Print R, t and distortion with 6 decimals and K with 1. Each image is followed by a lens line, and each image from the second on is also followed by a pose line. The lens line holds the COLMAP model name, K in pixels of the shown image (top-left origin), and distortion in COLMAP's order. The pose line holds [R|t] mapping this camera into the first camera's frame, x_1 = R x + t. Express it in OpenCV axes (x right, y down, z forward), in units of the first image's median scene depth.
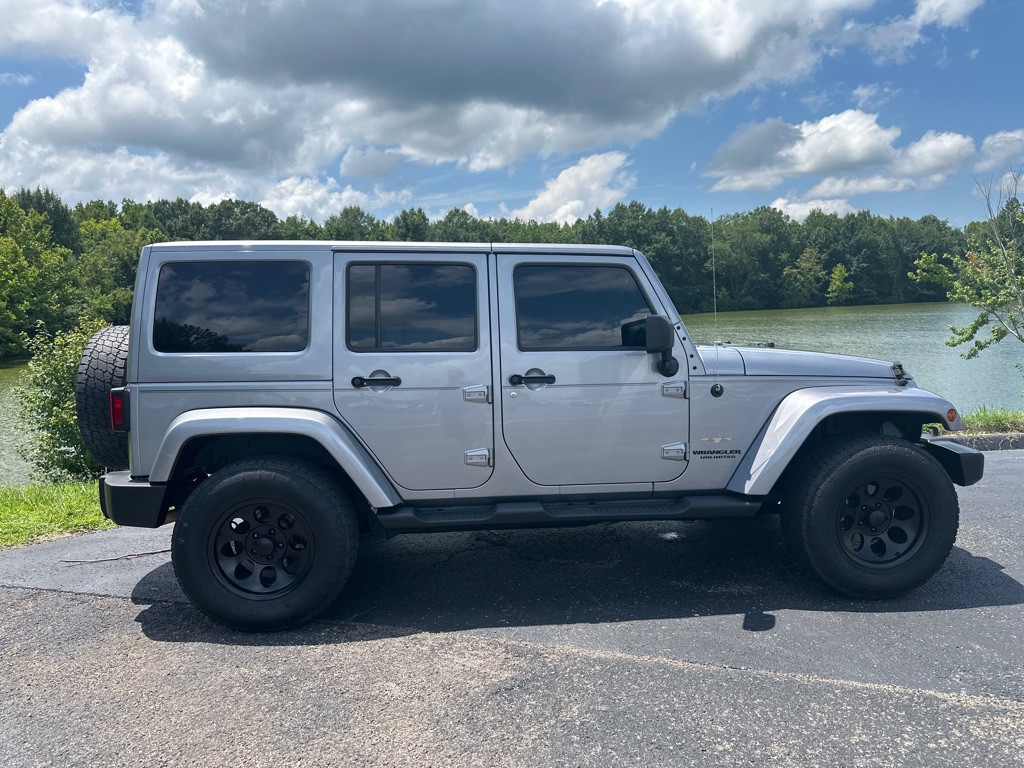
lens RADIAL K [[721.9, 0, 512.0], [0, 721.9, 384.0], [0, 0, 1]] dist [0.110136, -0.155970]
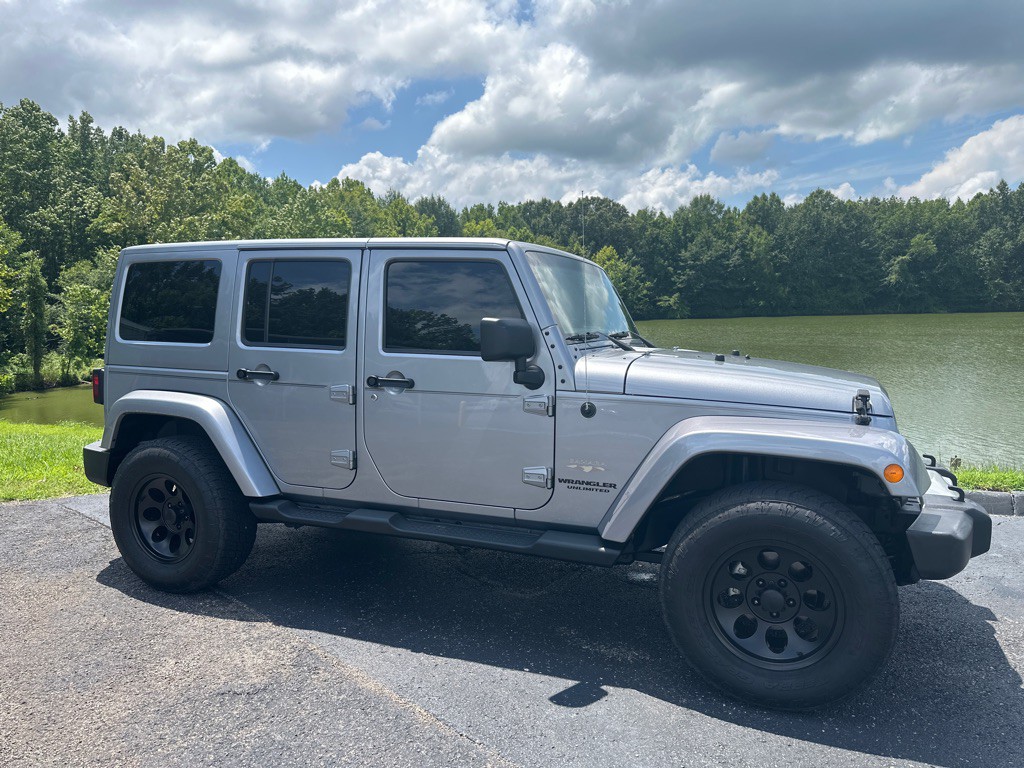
lens RADIAL K [[721.9, 0, 512.0], [0, 721.9, 384.0], [0, 0, 1]] dist [0.110136, -0.155970]
pose [[0.888881, 0.064641, -0.453554, 0.575652], [-0.058781, 0.997905, 0.027023, -0.037612], [0.454351, 0.002641, 0.890819, 0.219695]]
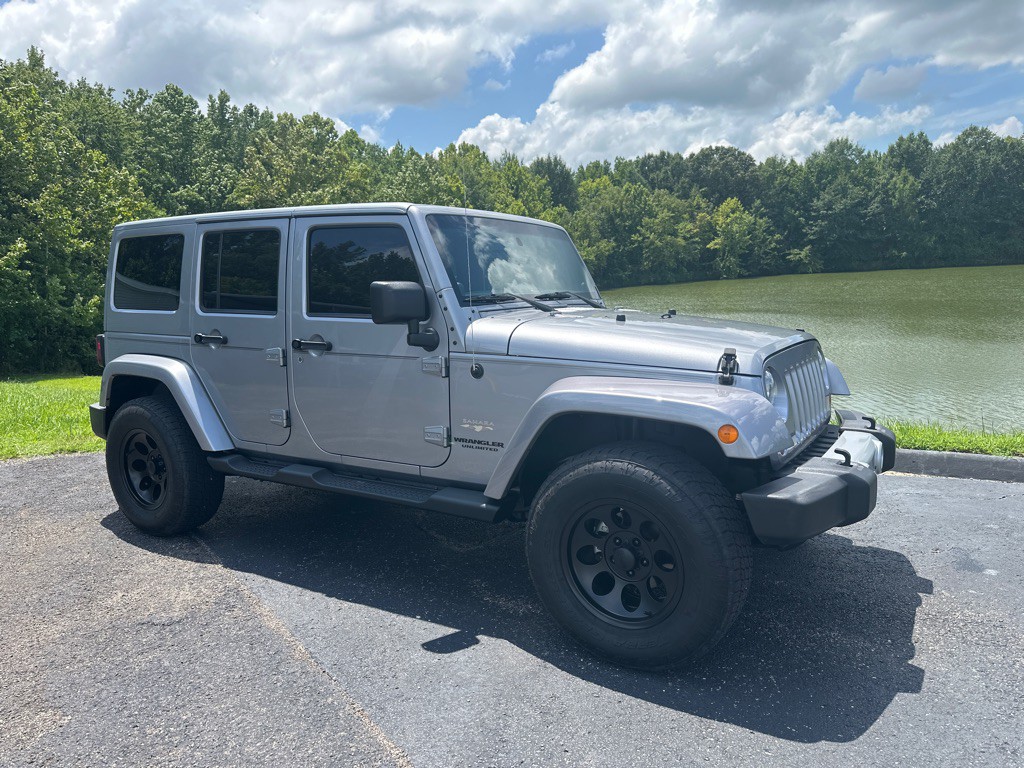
lens RADIAL K [[721.9, 0, 512.0], [0, 721.9, 384.0], [0, 0, 1]] dist [0.110136, -0.155970]
pose [[0.801788, 0.088241, -0.591058, 0.811334], [-0.044685, 0.995122, 0.087949, -0.051505], [0.595936, -0.044105, 0.801820, 0.344569]]
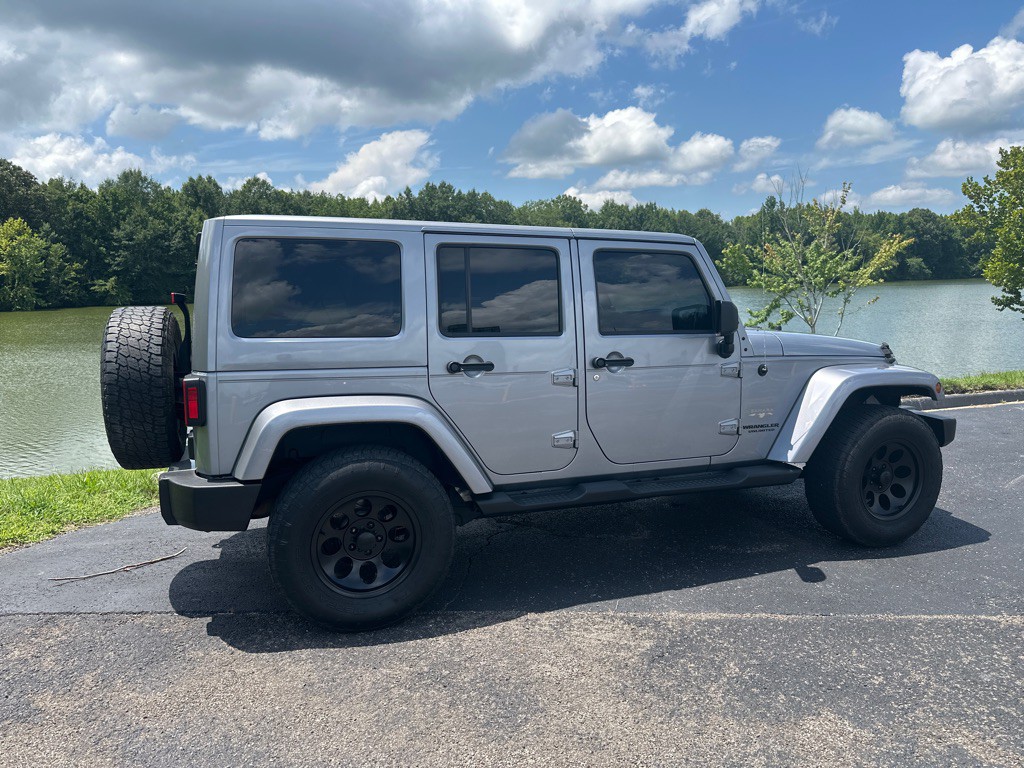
lens RADIAL K [[721.9, 0, 512.0], [0, 721.9, 384.0], [0, 0, 1]] dist [0.110136, -0.155970]
pose [[0.964883, -0.021229, 0.261821, -0.369375], [0.014183, 0.999485, 0.028769, -0.007057], [-0.262297, -0.024045, 0.964687, 0.036369]]
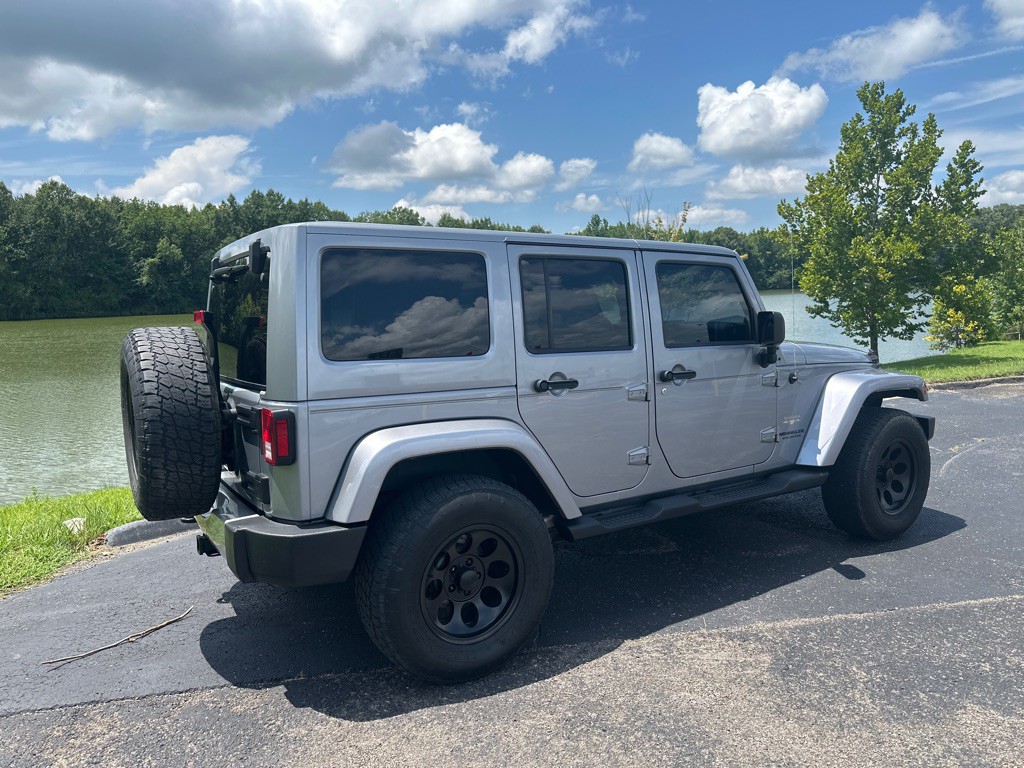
lens RADIAL K [[719.9, 0, 512.0], [0, 719.9, 384.0], [0, 0, 1]] dist [0.081664, -0.100972]
pose [[0.881208, -0.048498, 0.470234, -0.634725], [0.044747, 0.998815, 0.019159, -0.023244], [-0.470606, 0.004158, 0.882334, 0.200945]]
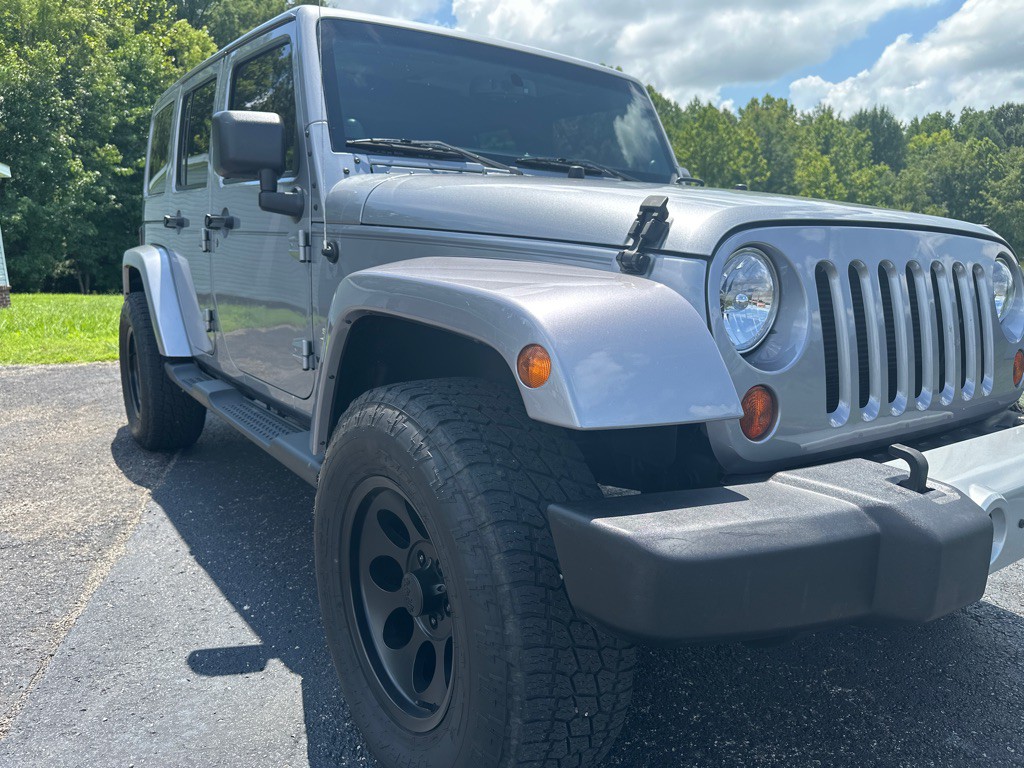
lens RADIAL K [[729.7, 0, 512.5], [0, 729.7, 391.5], [0, 0, 1]] dist [0.050883, -0.061575]
pose [[0.515484, 0.199103, -0.833447, 0.816090], [-0.103232, 0.979977, 0.170259, 0.004426], [0.850658, -0.001727, 0.525716, 0.823741]]
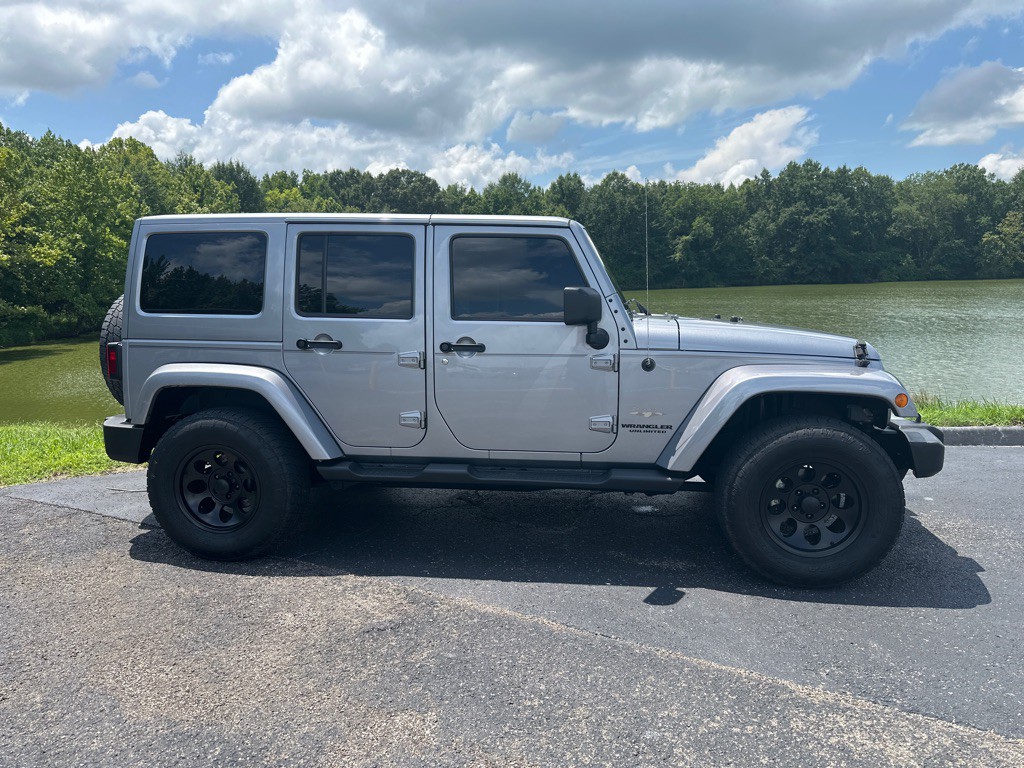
lens RADIAL K [[721.9, 0, 512.0], [0, 721.9, 384.0], [0, 0, 1]] dist [0.110136, -0.155970]
pose [[0.976829, 0.043575, -0.209539, 0.306668], [-0.033998, 0.998215, 0.049094, -0.006814], [0.211304, -0.040832, 0.976567, -0.004968]]
